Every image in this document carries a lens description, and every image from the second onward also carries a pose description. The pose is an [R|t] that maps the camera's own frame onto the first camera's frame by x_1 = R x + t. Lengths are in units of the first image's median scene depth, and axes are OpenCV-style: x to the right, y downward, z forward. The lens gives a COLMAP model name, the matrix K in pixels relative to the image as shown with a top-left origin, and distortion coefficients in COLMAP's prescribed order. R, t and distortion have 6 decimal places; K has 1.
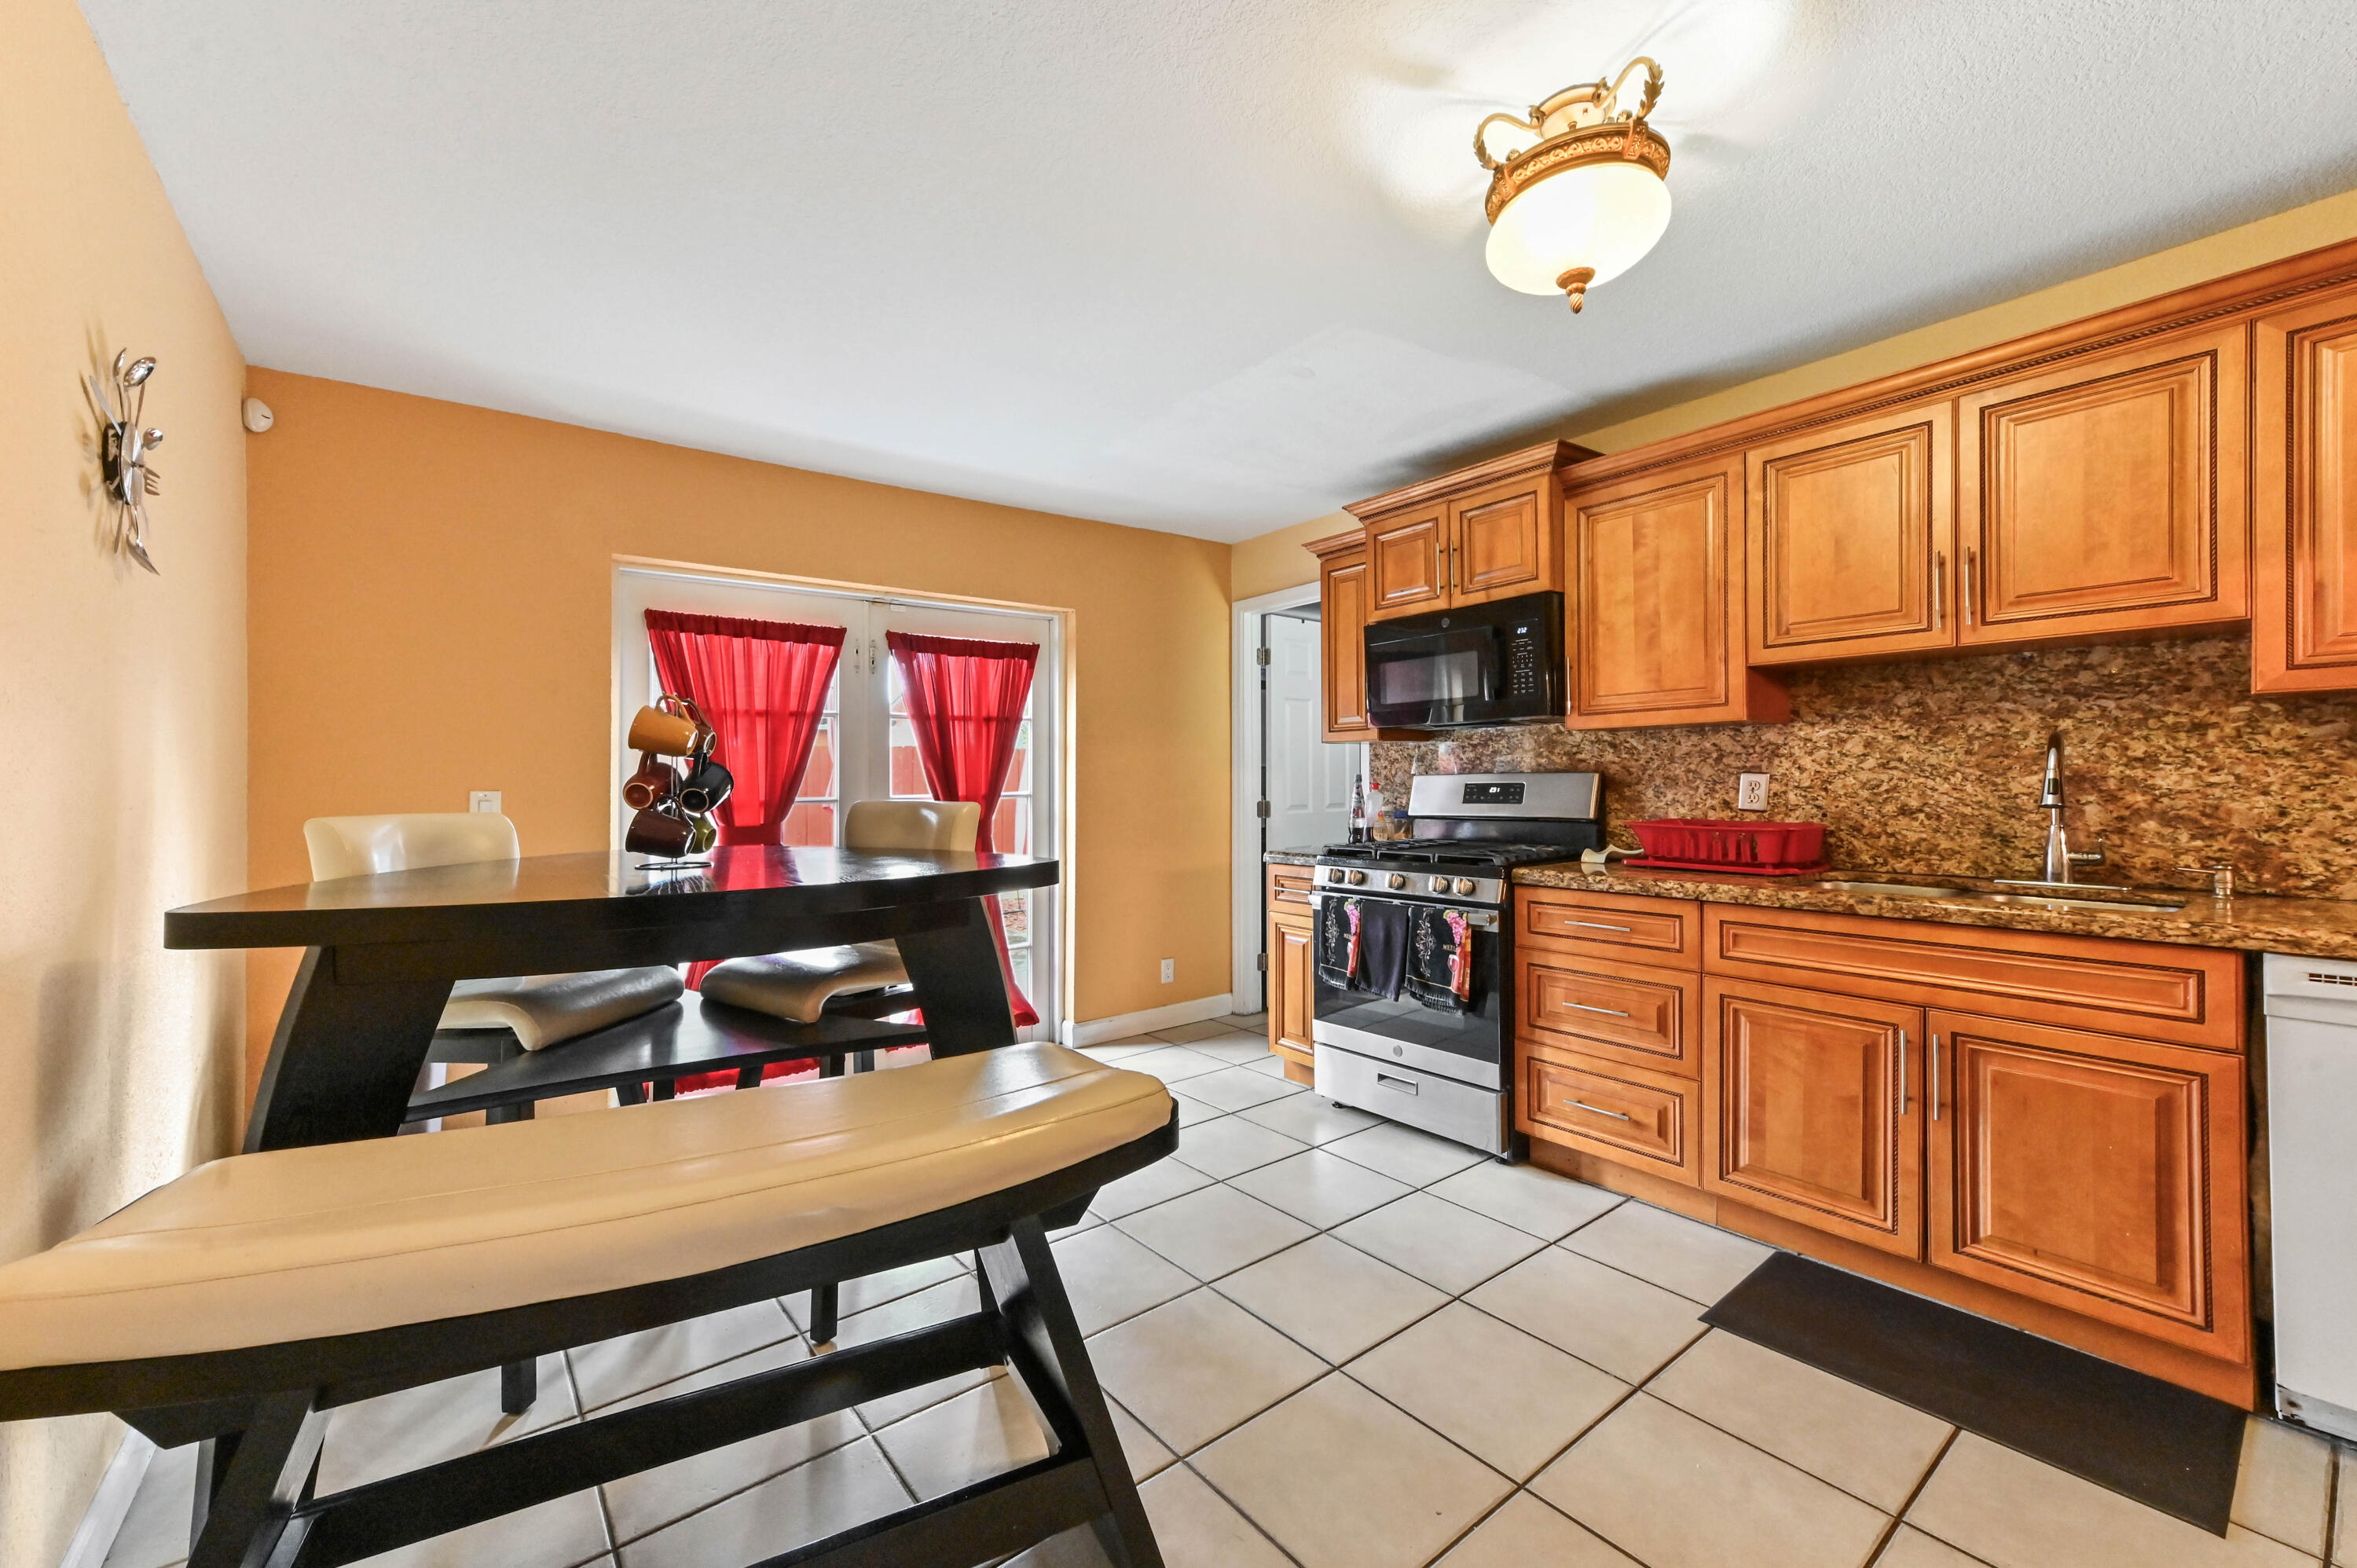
lens RADIAL K [[929.9, 0, 1158.6], [0, 929.9, 779.7], [0, 0, 1]] dist [0.014063, -0.000361]
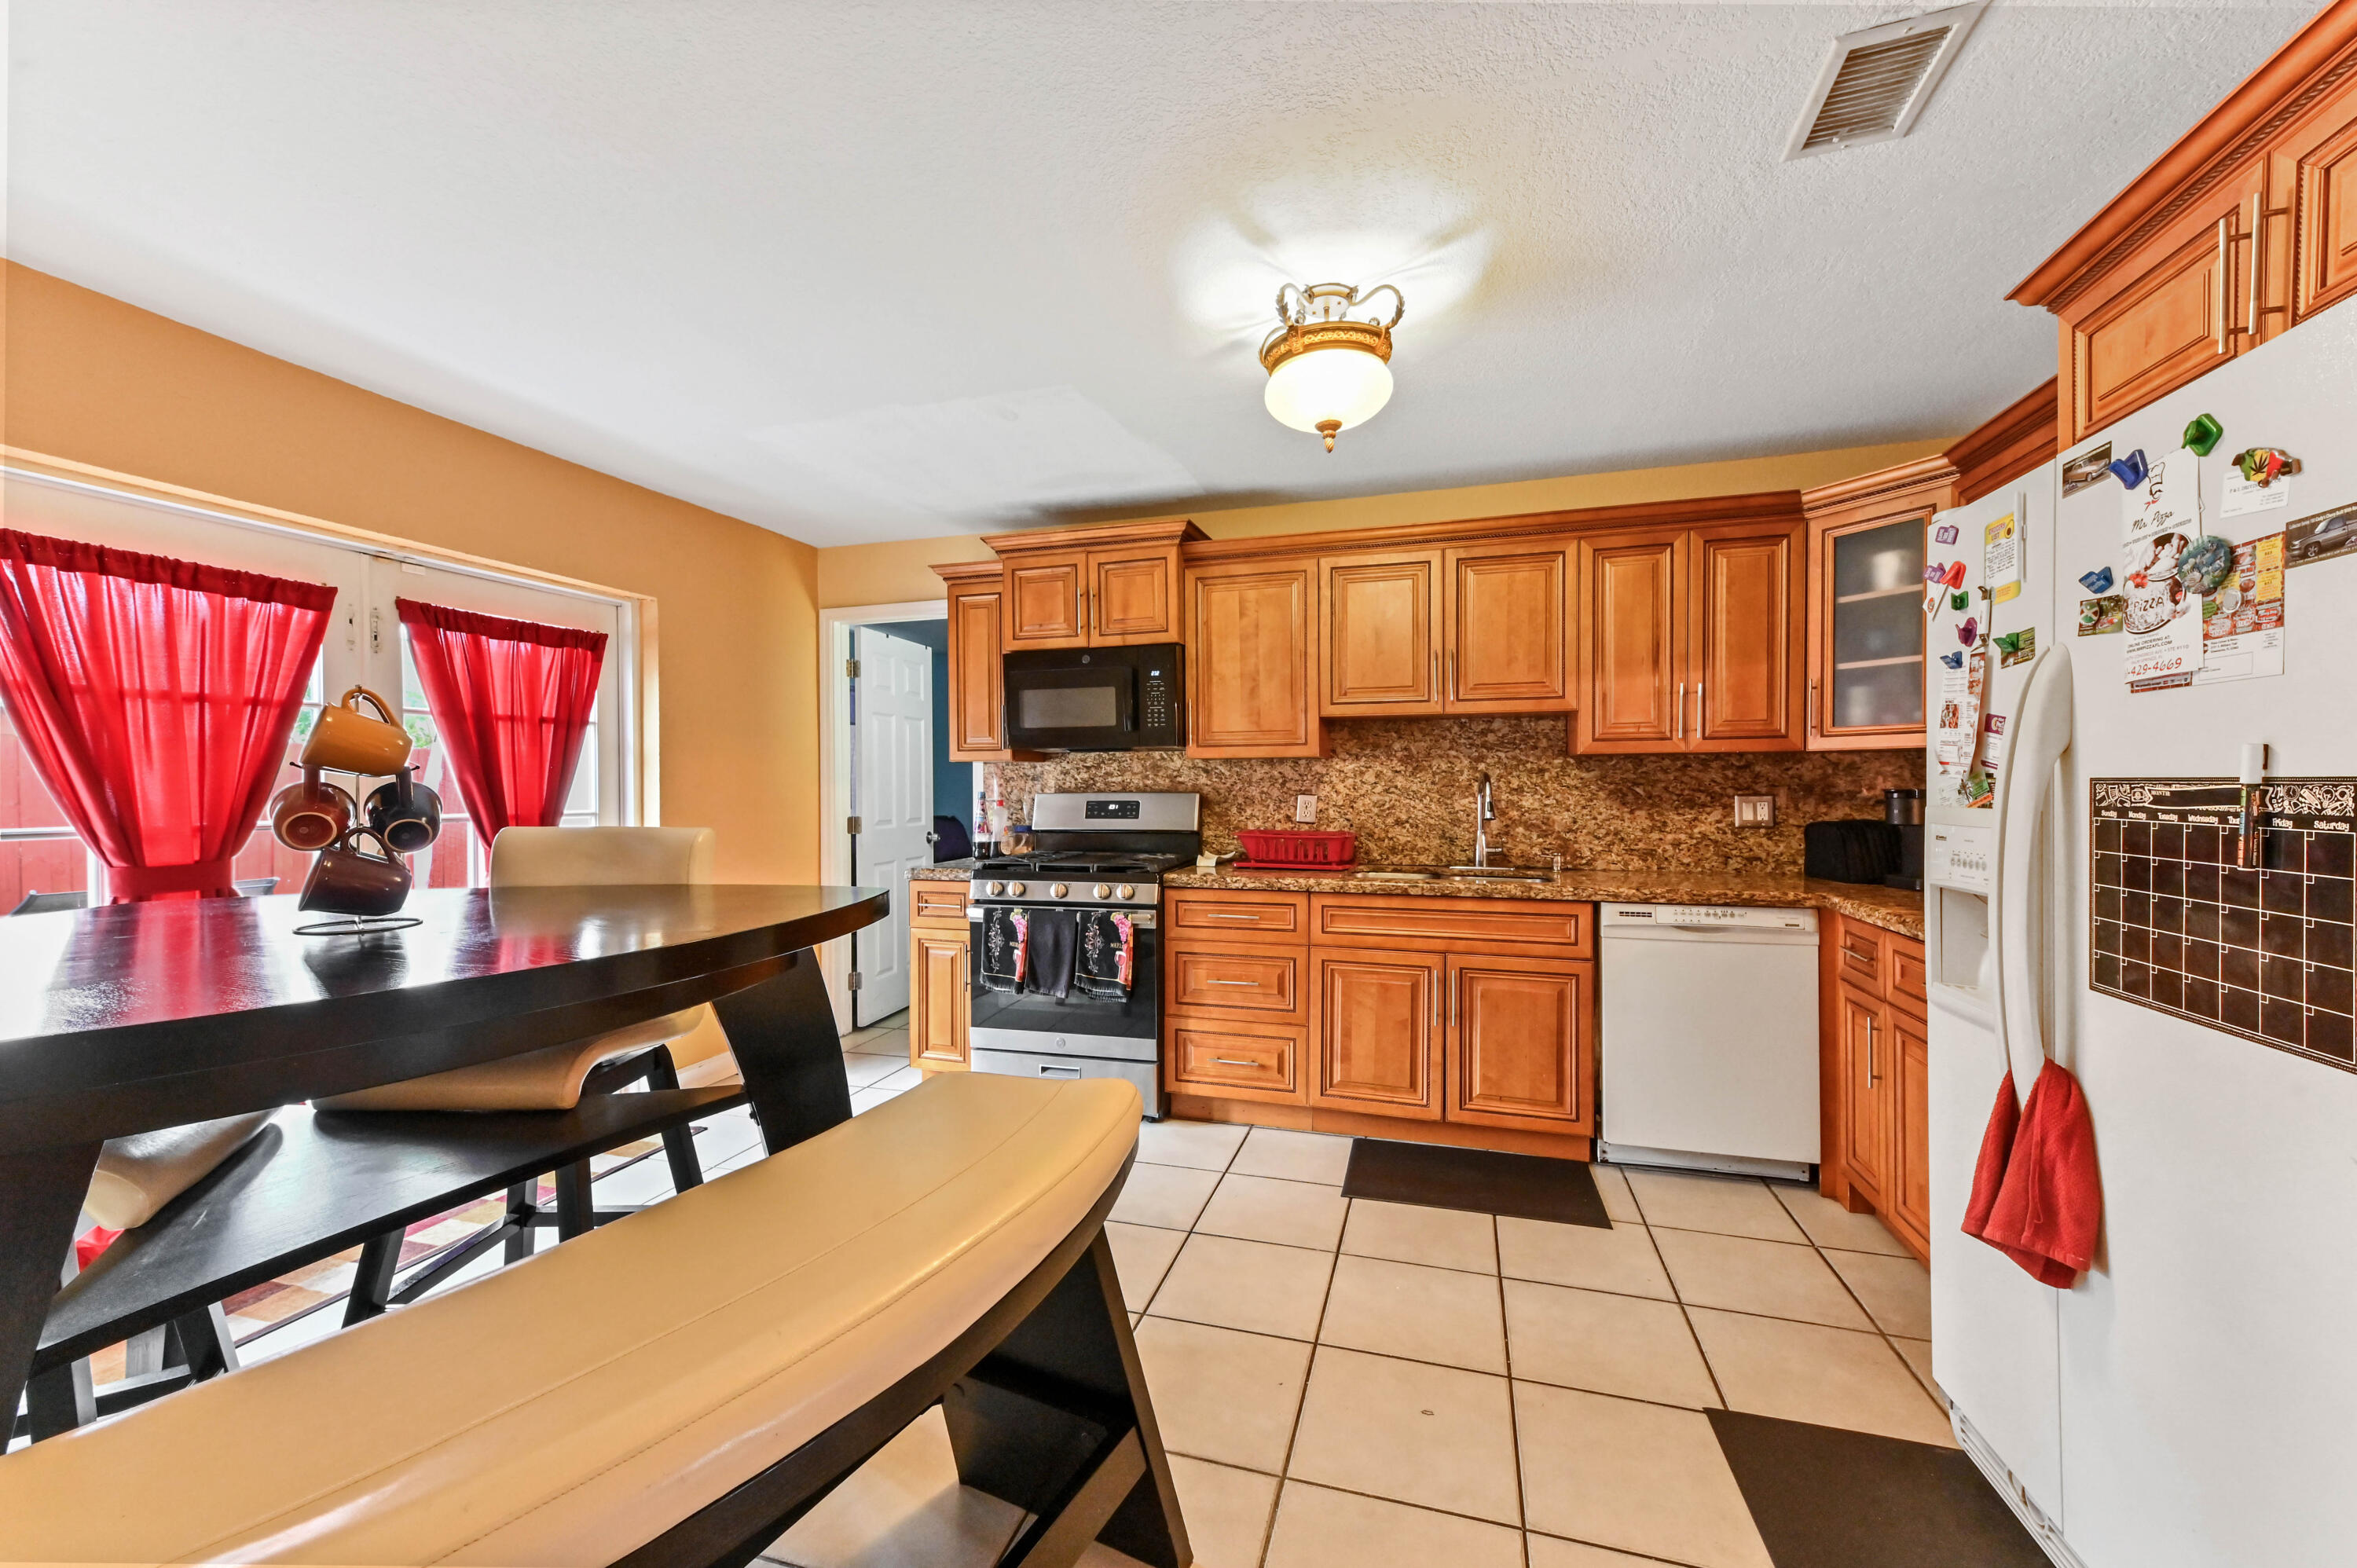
lens RADIAL K [[929.9, 0, 1135.5], [0, 929.9, 796.2], [0, 0, 1]] dist [0.014063, -0.000361]
pose [[0.816008, 0.001752, 0.578038, -0.361540], [-0.007905, 0.999936, 0.008128, -0.014900], [-0.577986, -0.011202, 0.815970, 0.052726]]
